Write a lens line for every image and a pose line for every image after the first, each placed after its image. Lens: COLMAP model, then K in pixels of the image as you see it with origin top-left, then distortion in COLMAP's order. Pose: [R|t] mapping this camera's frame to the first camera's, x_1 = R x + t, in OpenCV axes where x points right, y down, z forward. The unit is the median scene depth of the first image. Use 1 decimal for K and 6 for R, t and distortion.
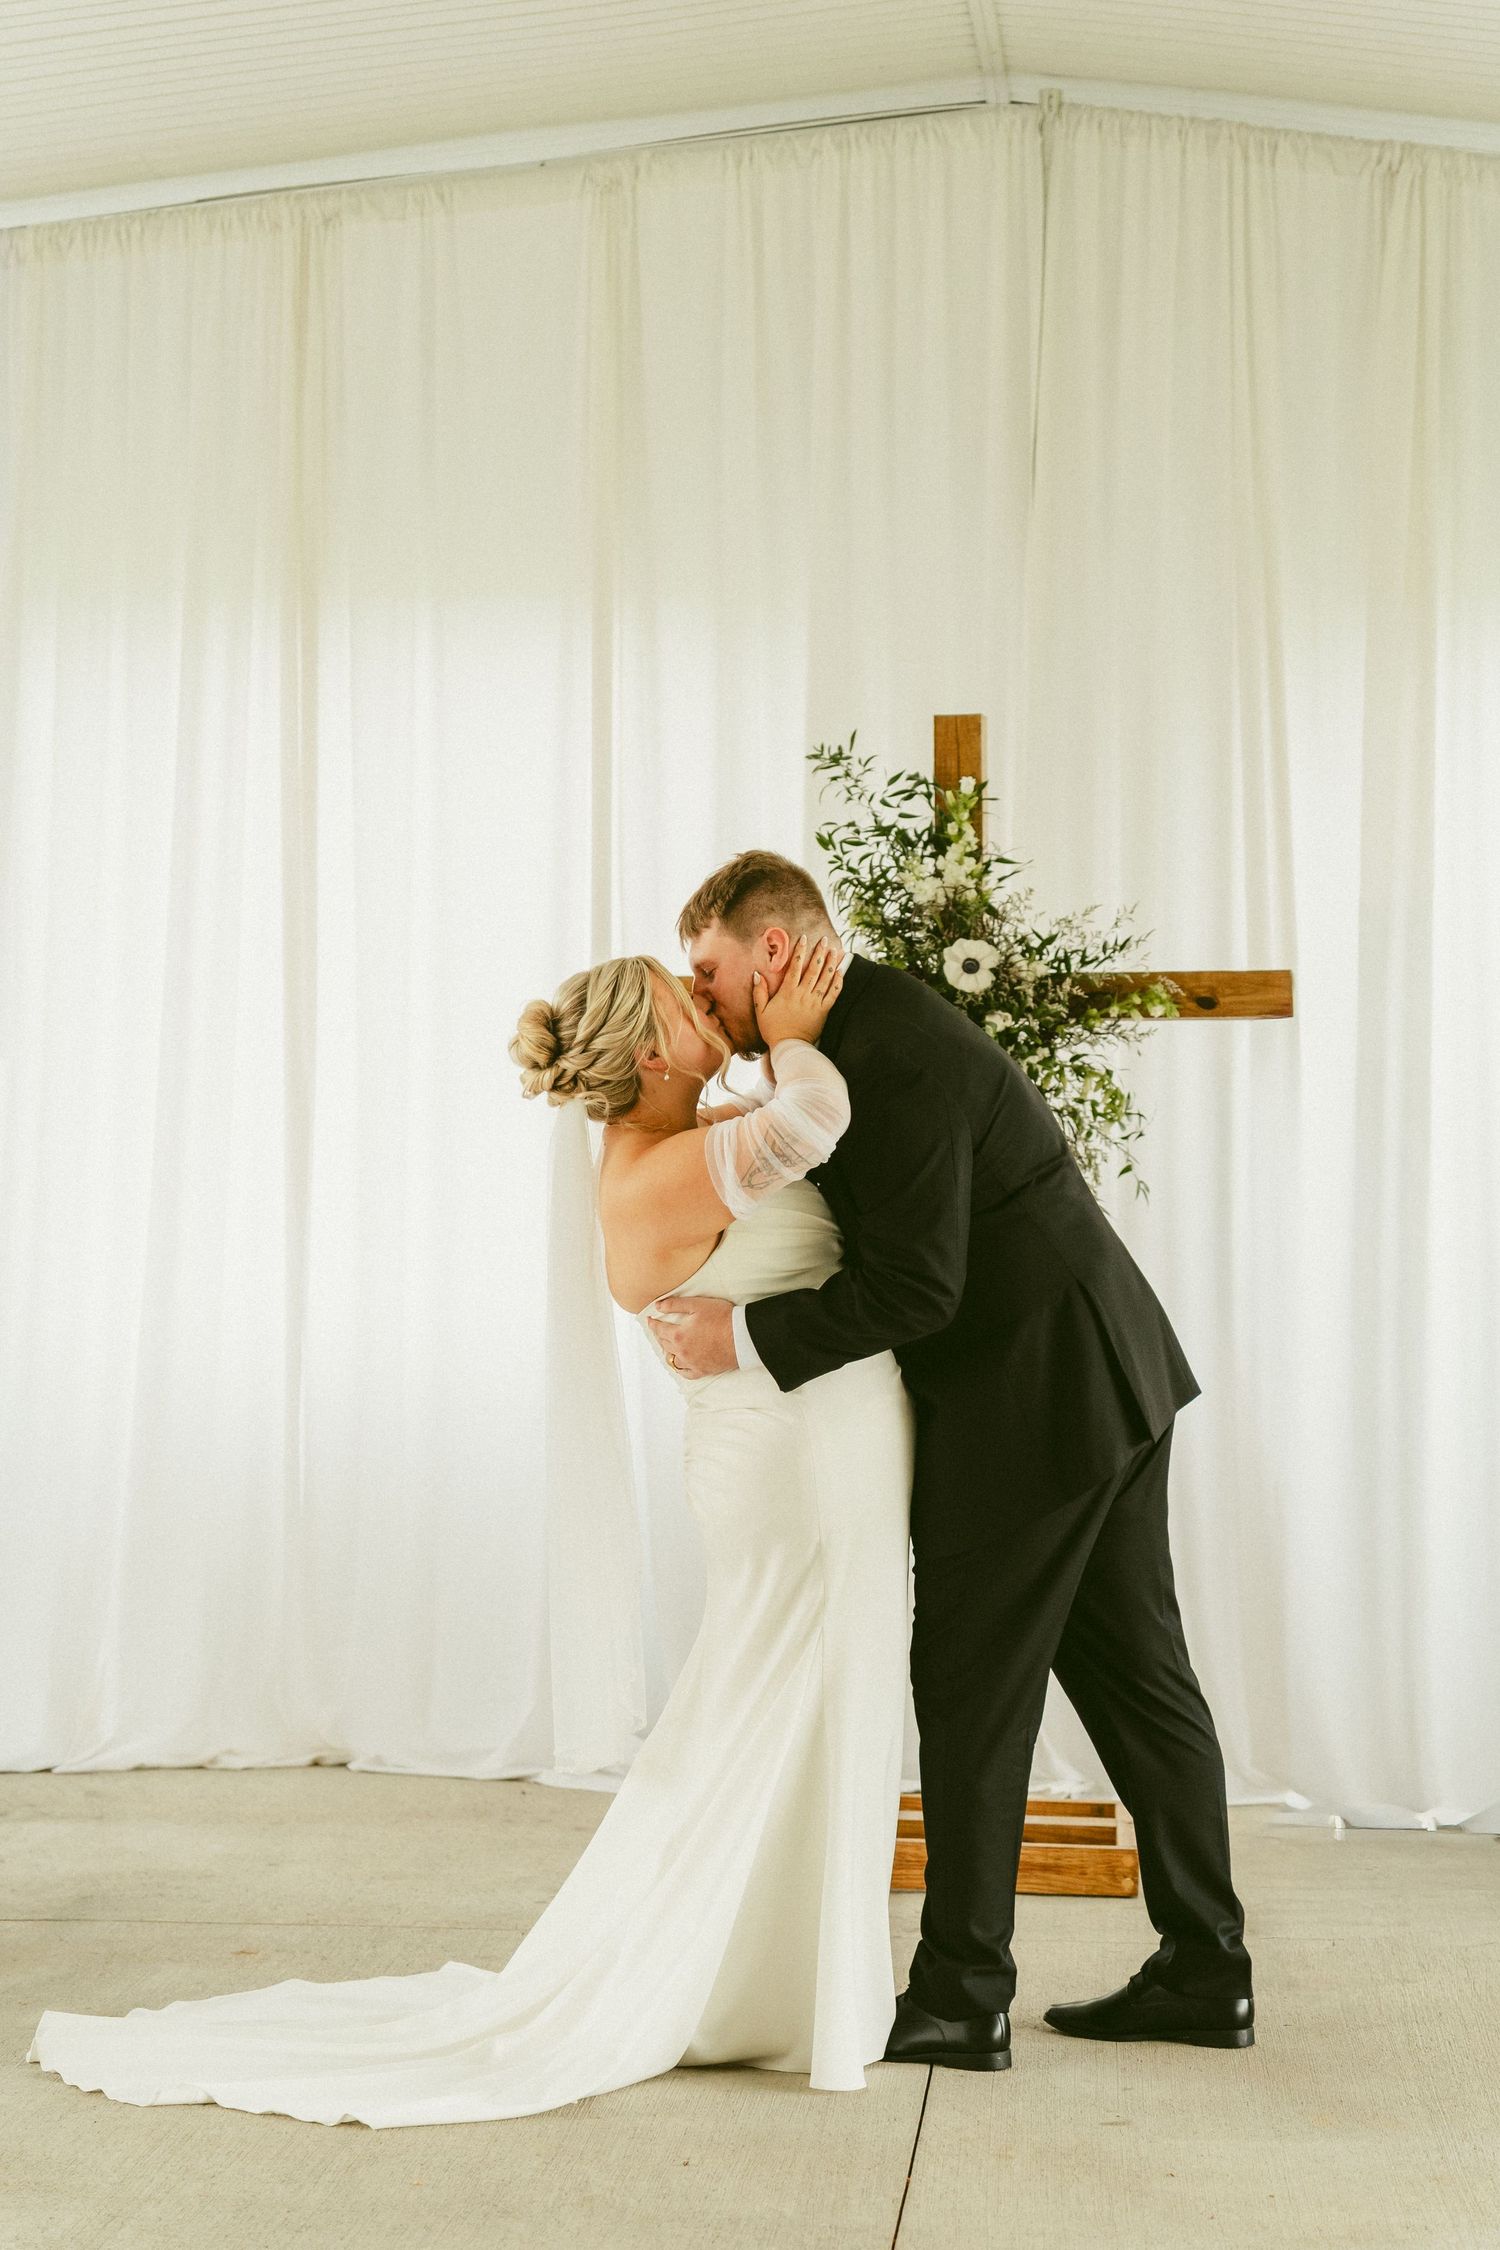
lens RADIAL K [[4732.7, 0, 751.7], [0, 4732.7, 1121.3], [0, 0, 1]] dist [0.280926, 0.000000]
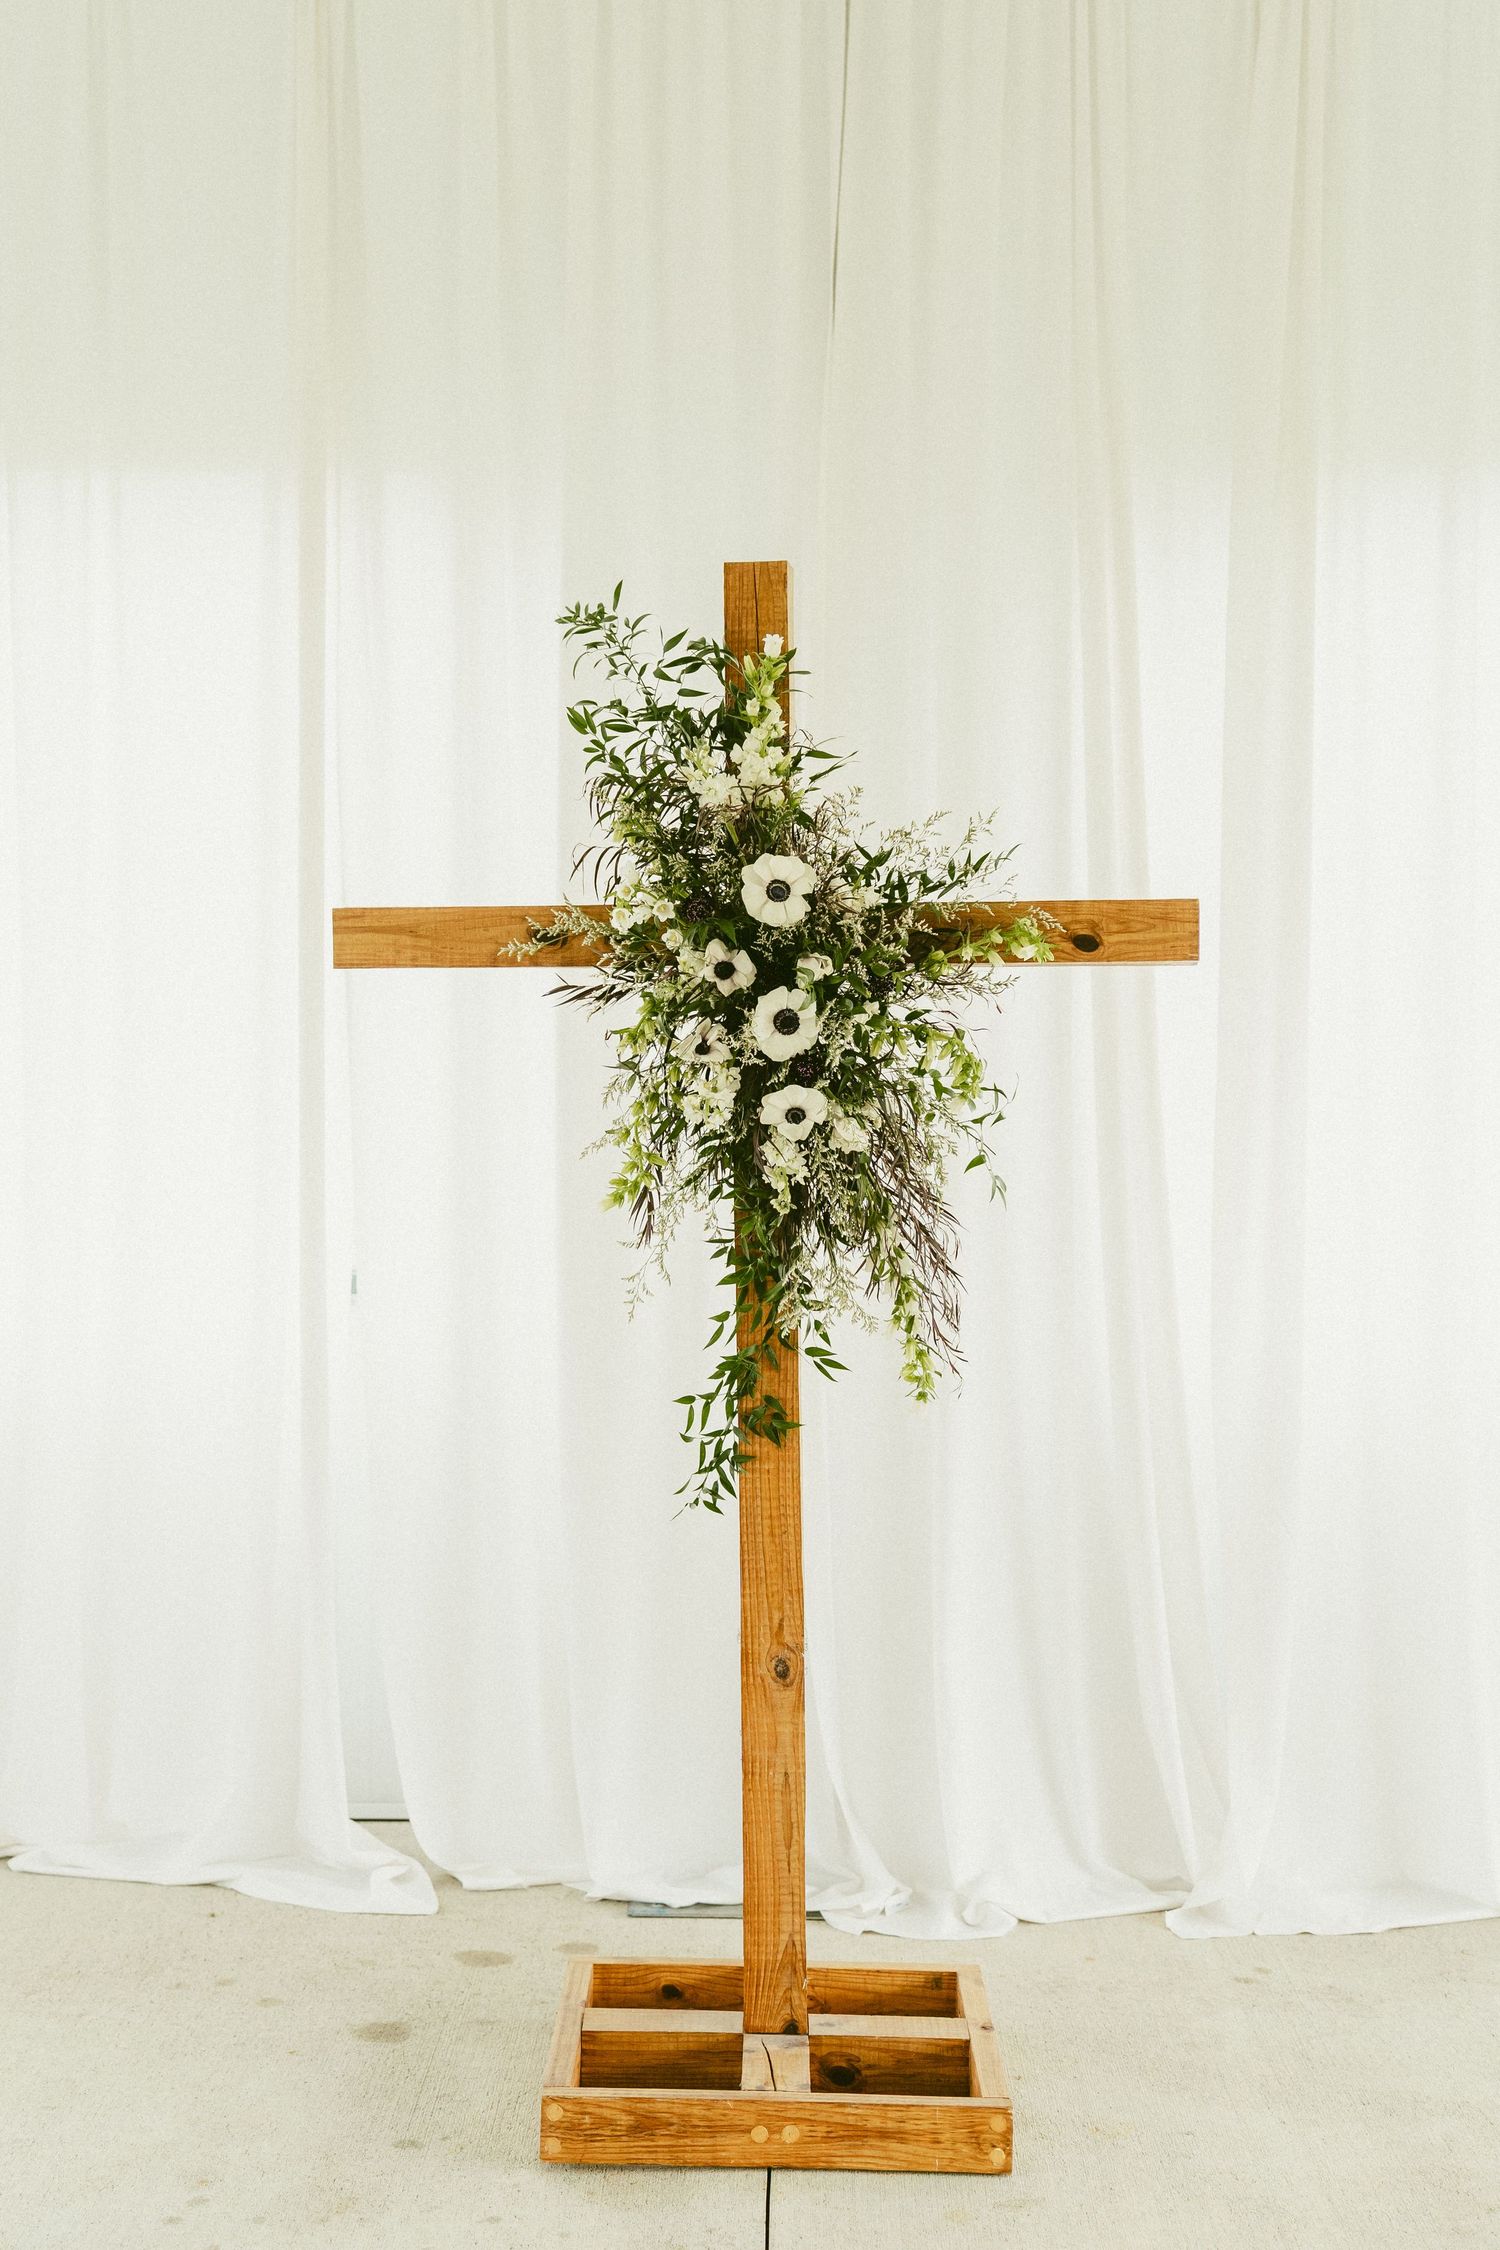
lens RADIAL K [[3179.9, 0, 745.3], [0, 3179.9, 1104.7], [0, 0, 1]] dist [0.029106, 0.000000]
pose [[0.997993, -0.001405, 0.063310, 0.009519], [0.000181, 0.999813, 0.019336, -0.008981], [-0.063325, -0.019286, 0.997807, 0.496721]]
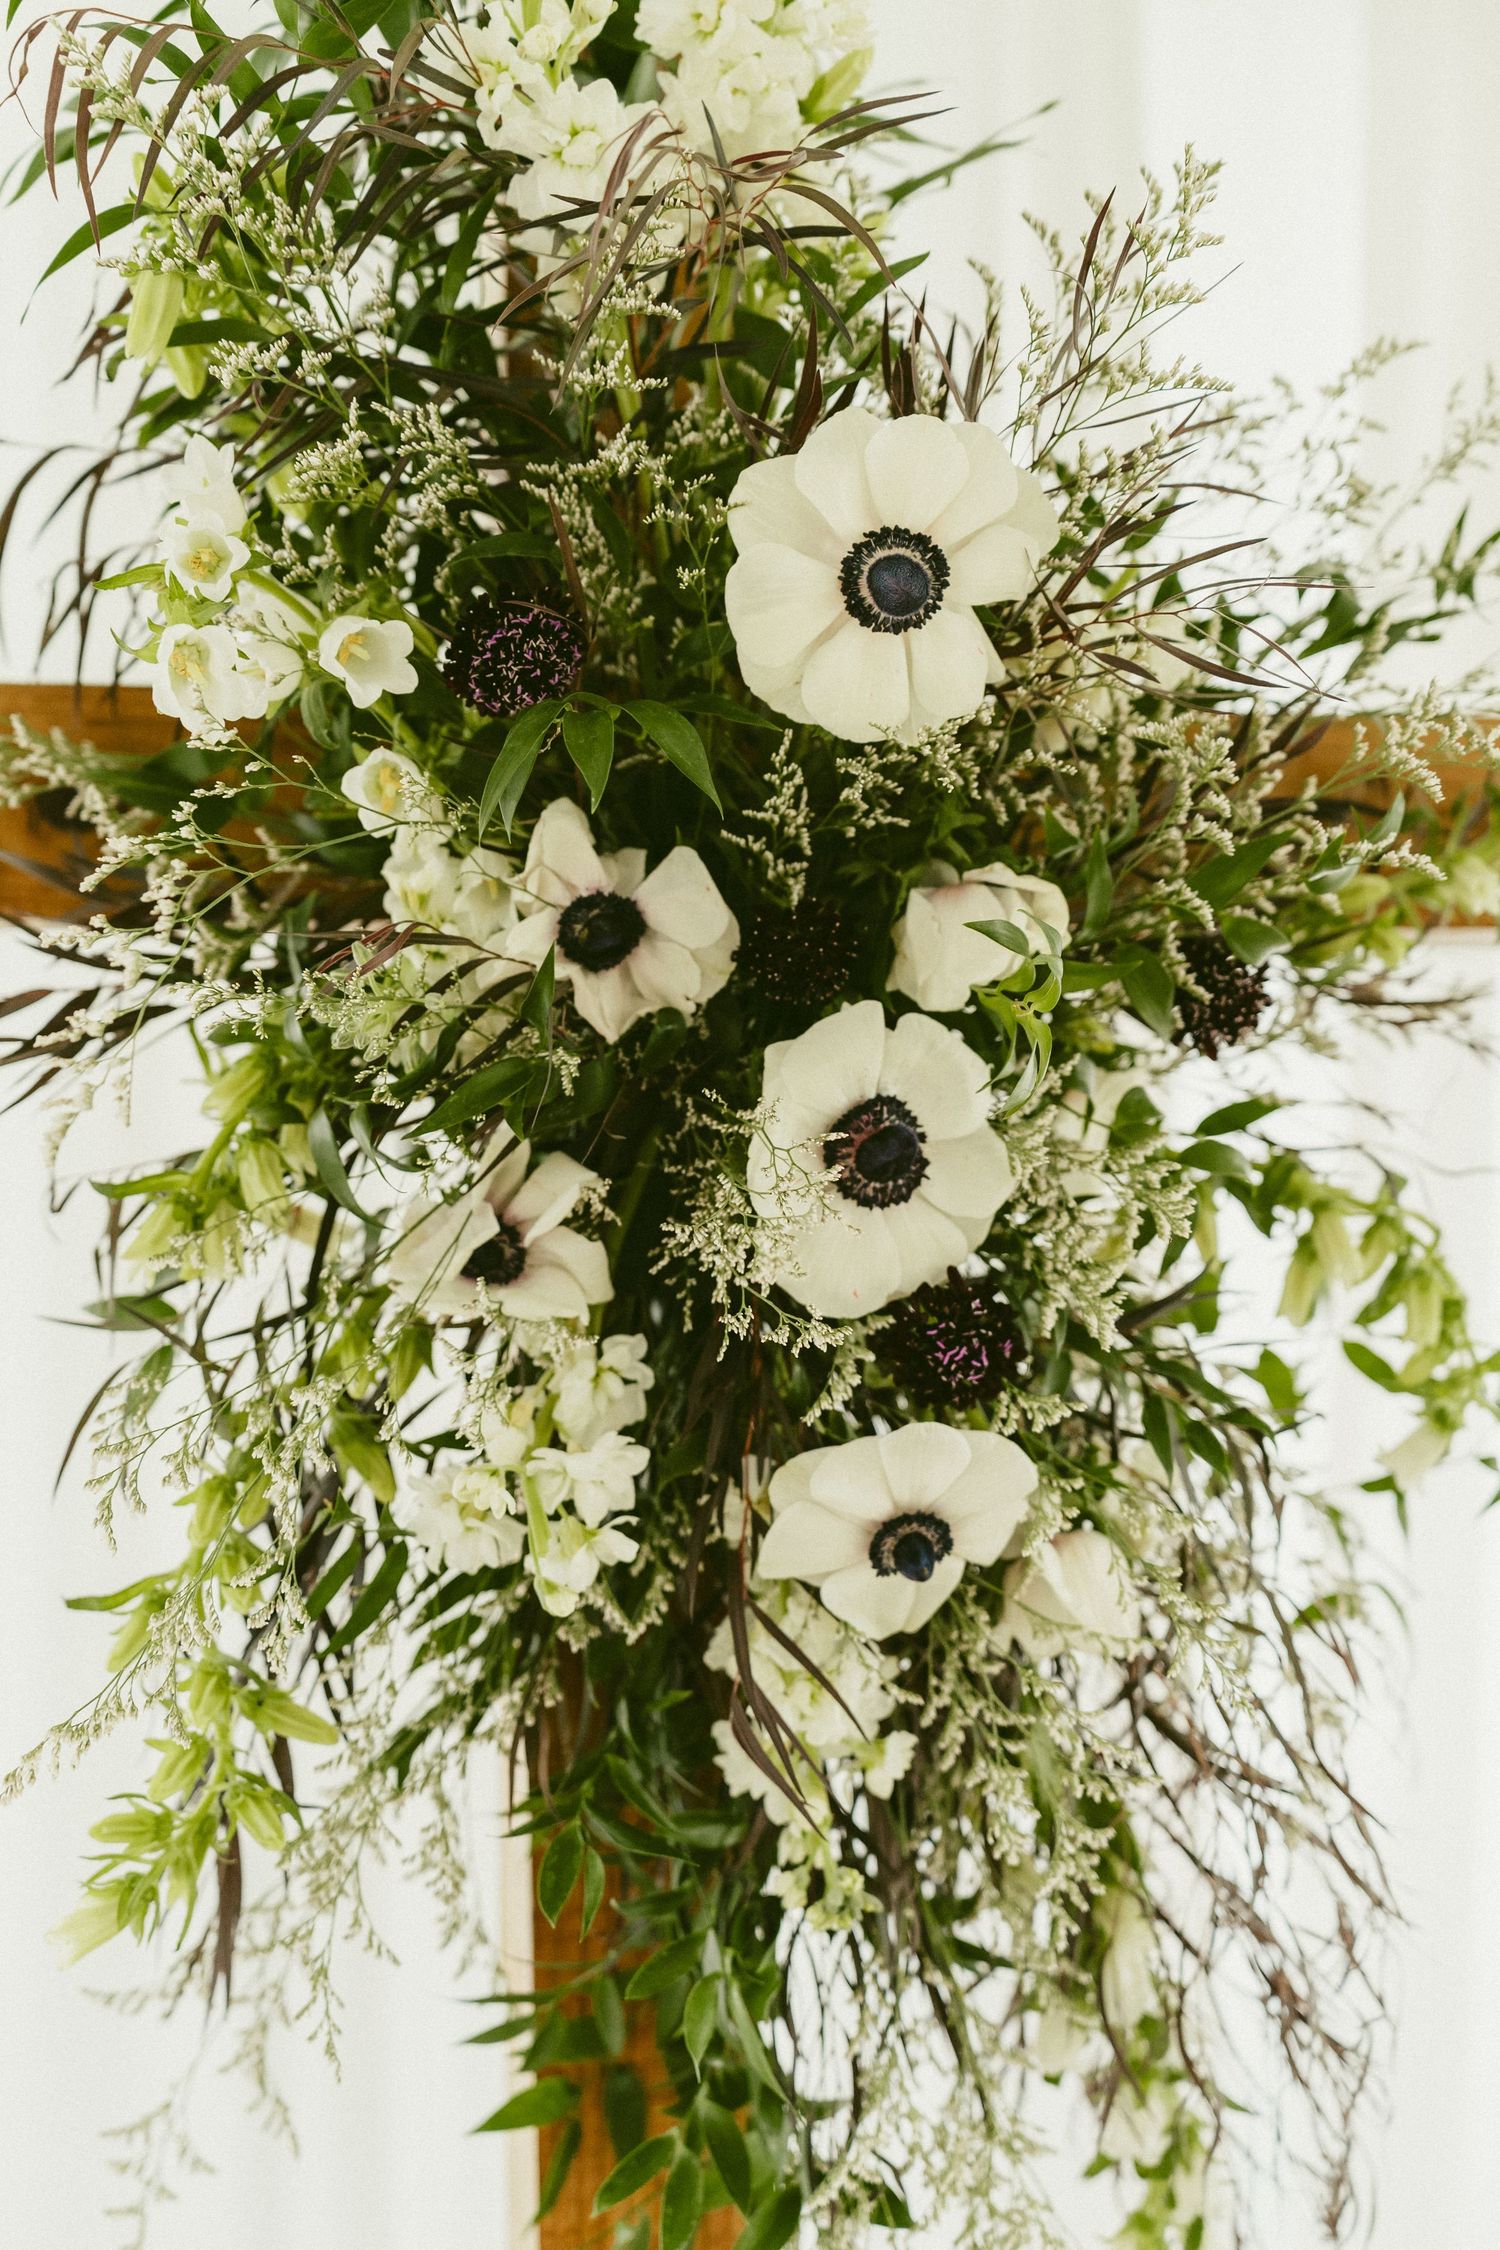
lens RADIAL K [[3179.9, 0, 748.5], [0, 3179.9, 1144.5], [0, 0, 1]] dist [0.029106, 0.000000]
pose [[0.948788, -0.000472, 0.315914, 0.005703], [-0.005646, 0.999814, 0.018449, -0.014742], [-0.315864, -0.019287, 0.948608, 0.879844]]
